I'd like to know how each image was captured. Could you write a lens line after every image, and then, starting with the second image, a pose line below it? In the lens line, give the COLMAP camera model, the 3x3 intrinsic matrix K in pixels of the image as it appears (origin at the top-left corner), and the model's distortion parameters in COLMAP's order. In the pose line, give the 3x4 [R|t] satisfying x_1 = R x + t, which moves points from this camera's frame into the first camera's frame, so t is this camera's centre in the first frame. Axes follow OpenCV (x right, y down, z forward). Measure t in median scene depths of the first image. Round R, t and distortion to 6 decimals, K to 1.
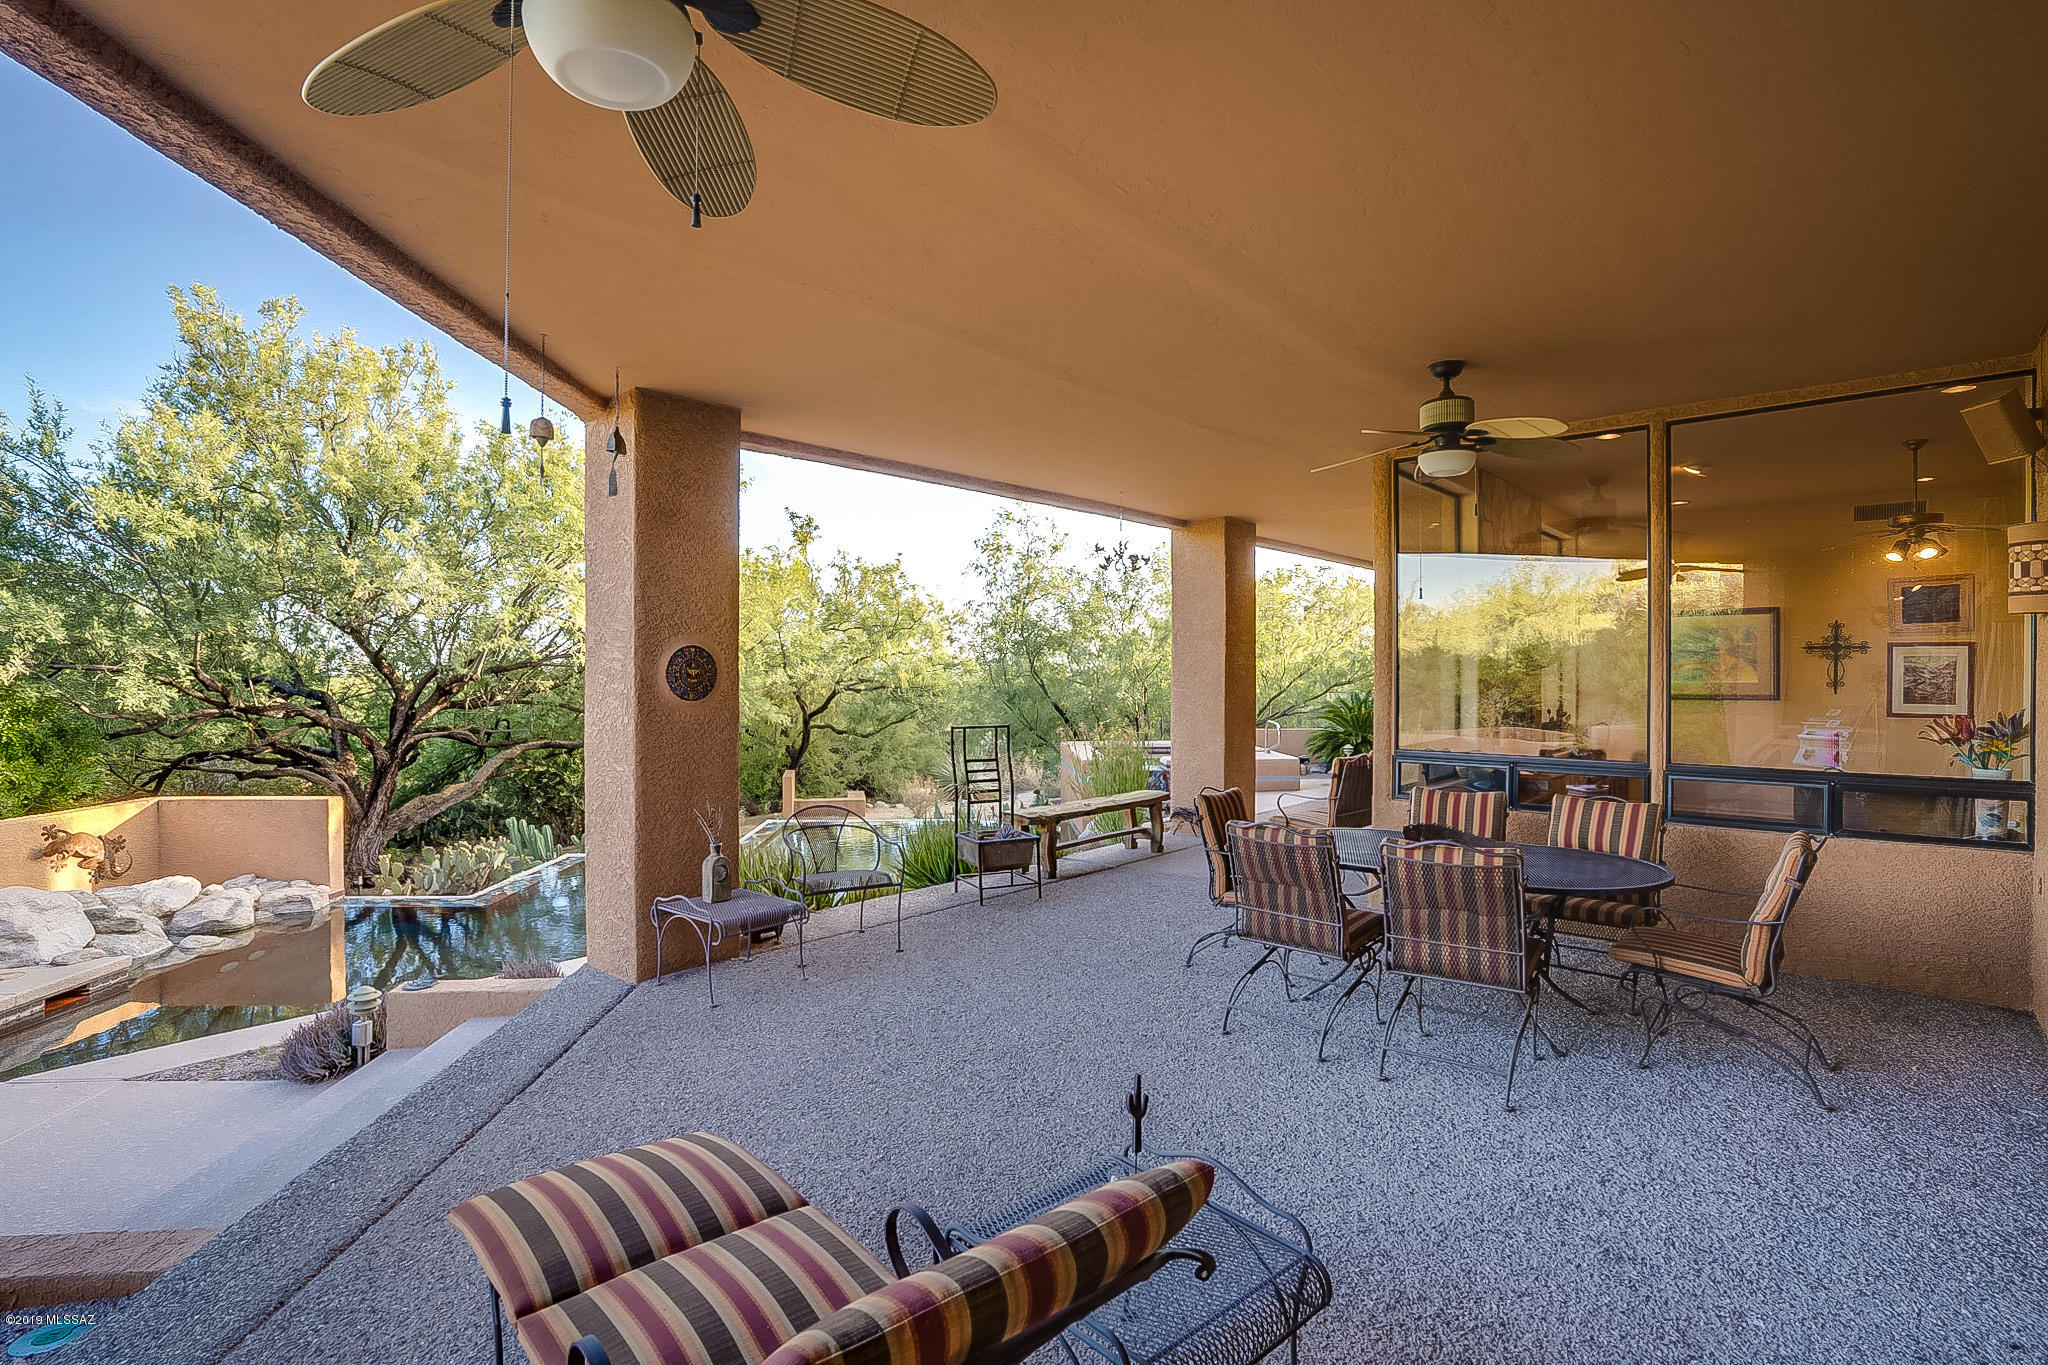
lens RADIAL K [[919.4, 0, 1029.4], [0, 919.4, 678.3], [0, 0, 1]] dist [-0.023250, 0.000843]
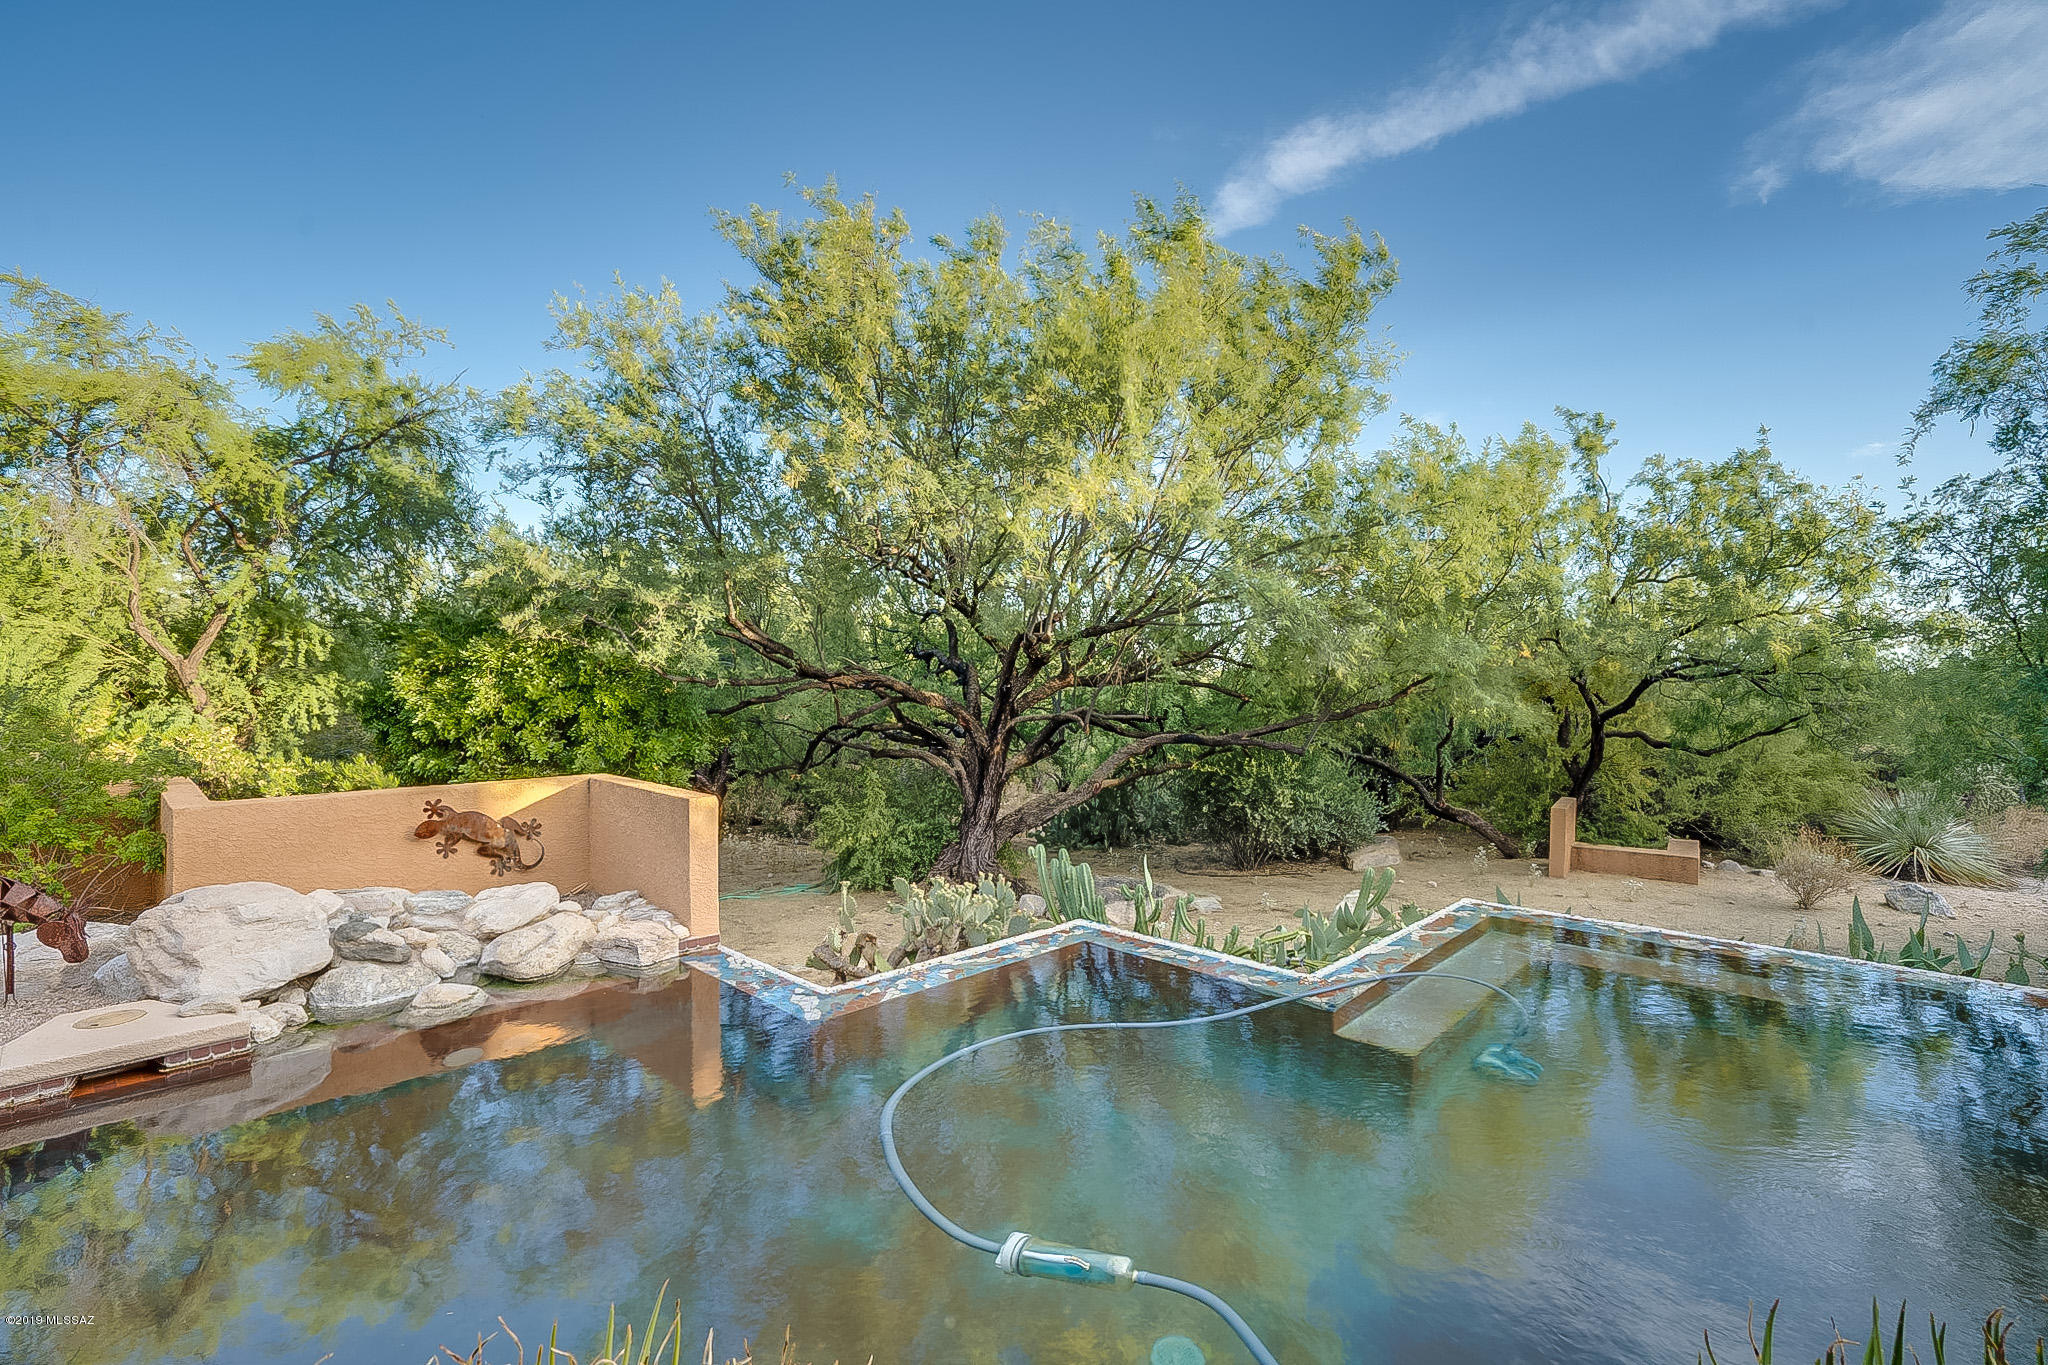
lens RADIAL K [[919.4, 0, 1032.8], [0, 919.4, 671.1], [0, 0, 1]] dist [-0.023250, 0.000843]
pose [[0.678319, -0.002108, -0.734765, -0.037108], [-0.005718, 0.999950, -0.008148, 0.016034], [0.734746, 0.009728, 0.678273, 0.263875]]
